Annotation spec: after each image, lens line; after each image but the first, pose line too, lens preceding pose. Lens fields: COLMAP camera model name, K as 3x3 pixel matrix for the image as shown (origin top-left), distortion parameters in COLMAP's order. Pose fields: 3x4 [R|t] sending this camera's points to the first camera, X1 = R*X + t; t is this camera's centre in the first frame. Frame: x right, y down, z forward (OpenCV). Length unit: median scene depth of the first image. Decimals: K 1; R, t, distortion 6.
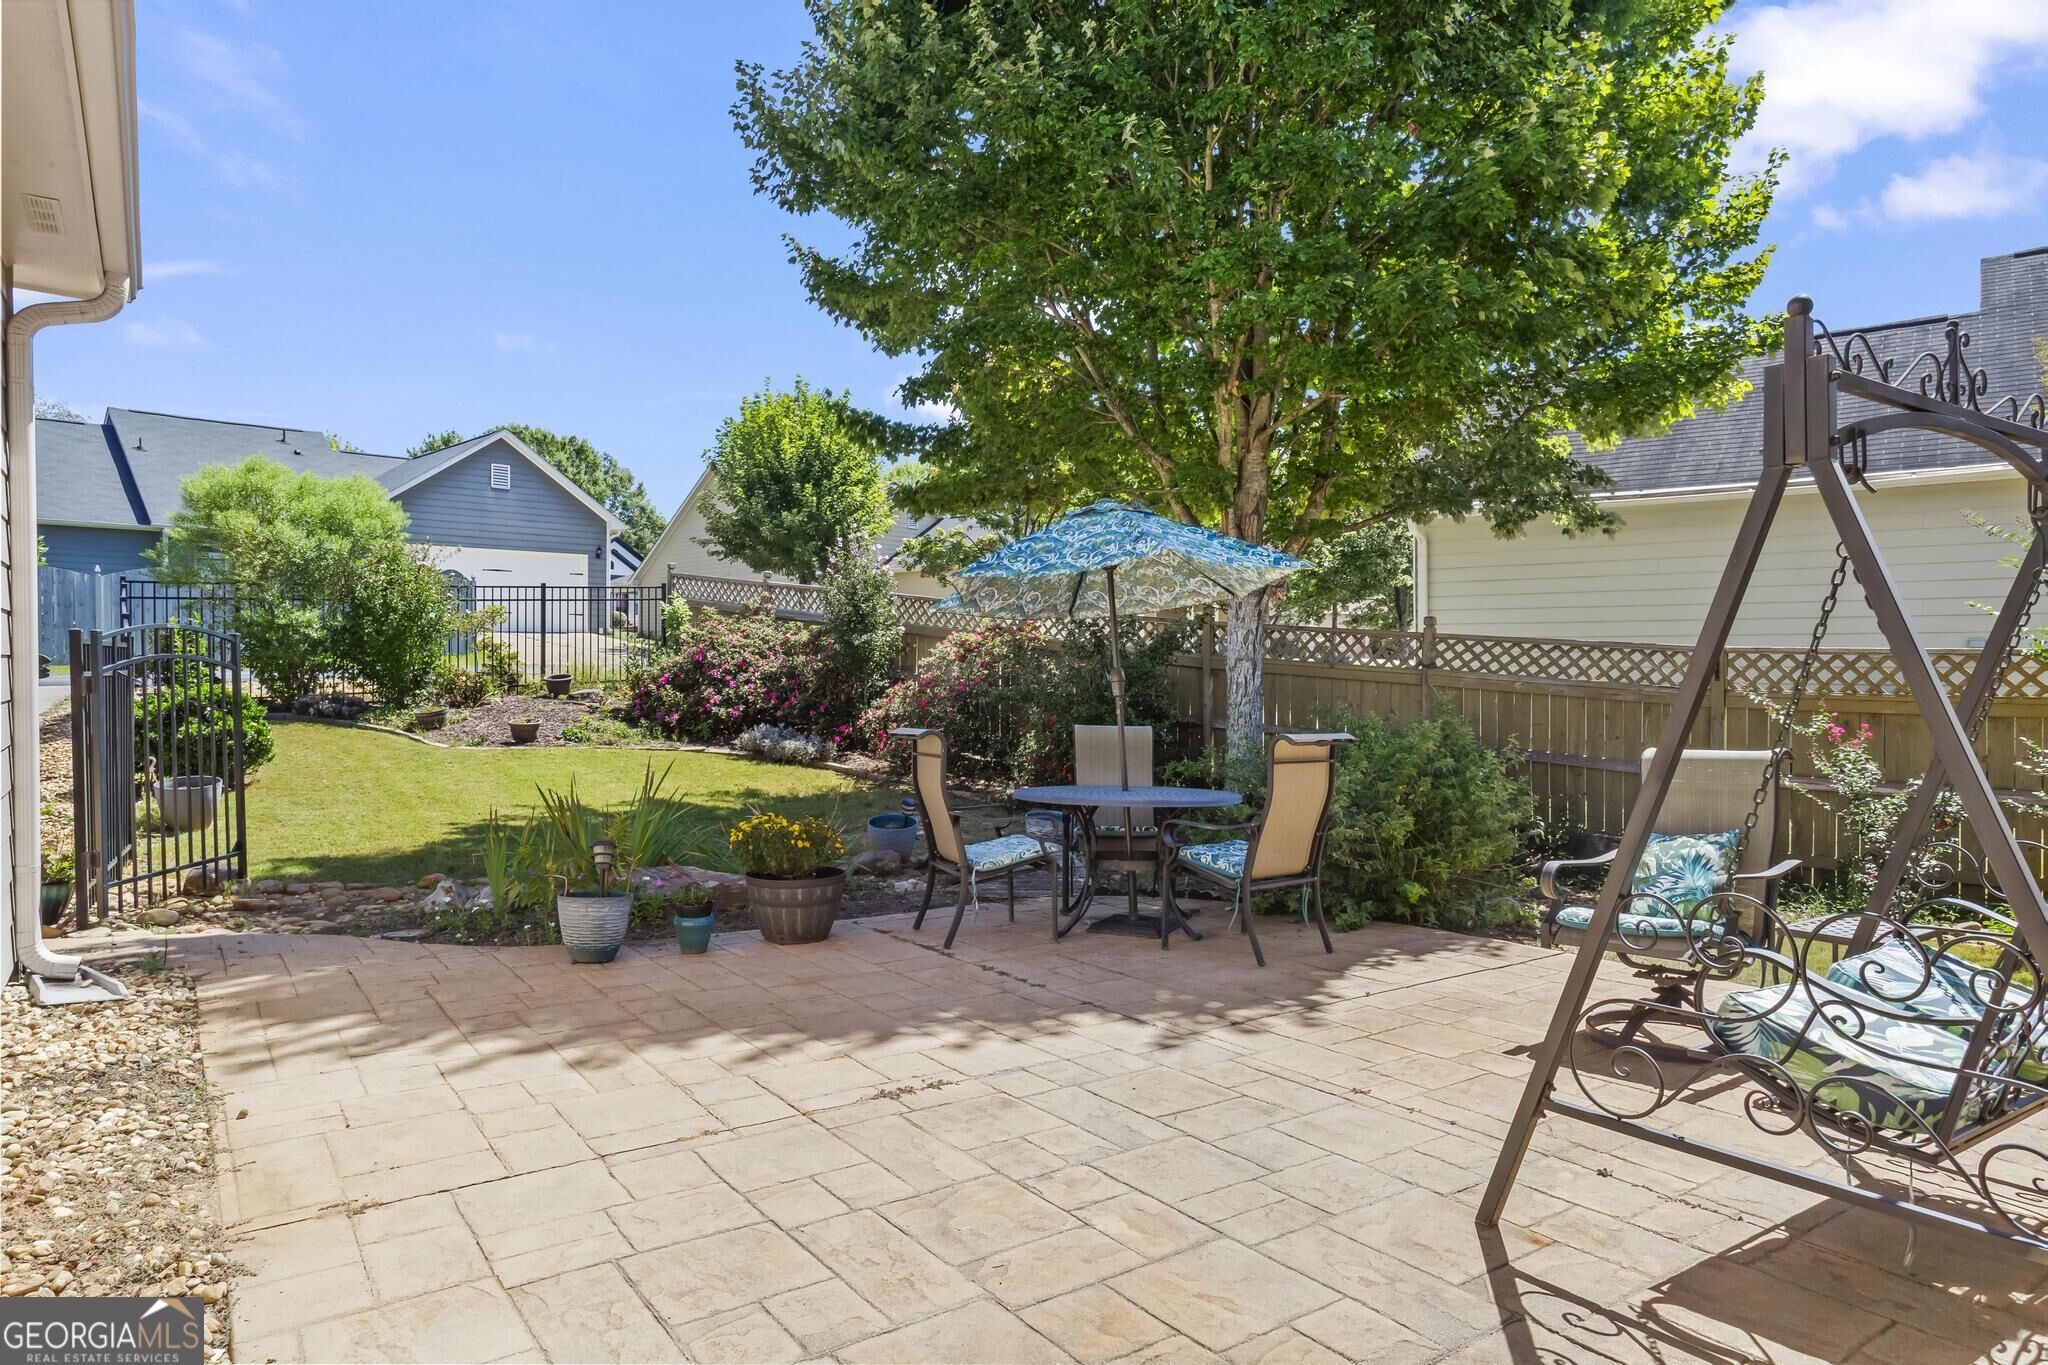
lens RADIAL K [[1221.5, 0, 1011.4], [0, 1221.5, 683.9], [0, 0, 1]] dist [-0.025666, 0.004040]
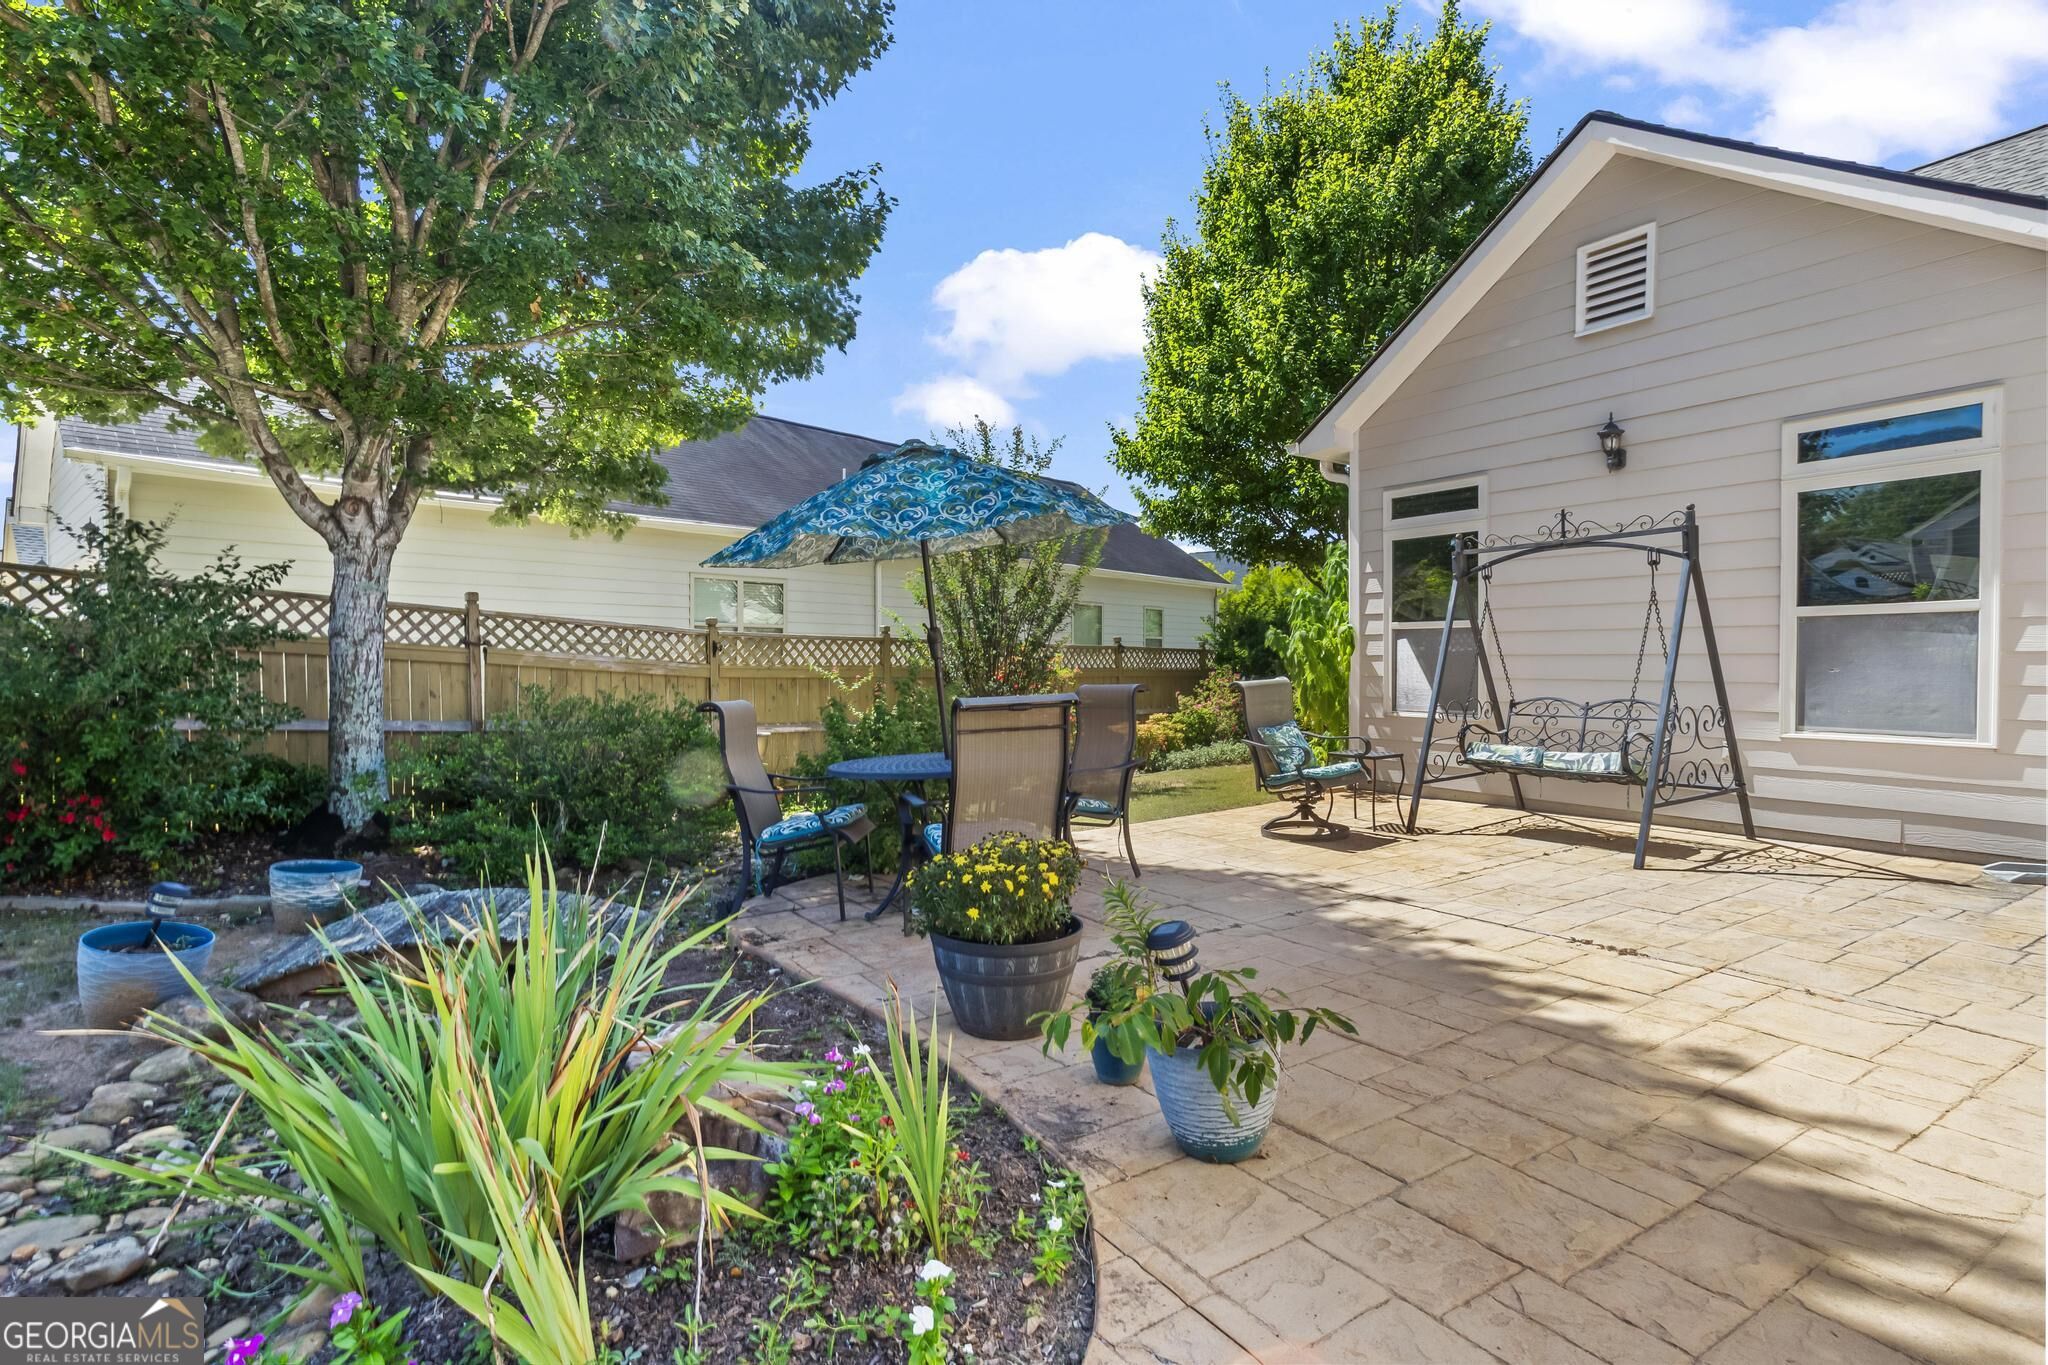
lens RADIAL K [[951.1, 0, 1017.4], [0, 951.1, 652.3], [0, 0, 1]] dist [-0.006852, 0.009758]
pose [[0.045031, 0.006442, 0.998965, -0.405626], [0.014247, 0.999873, -0.007090, 0.003890], [-0.998884, 0.014552, 0.044934, 0.562969]]
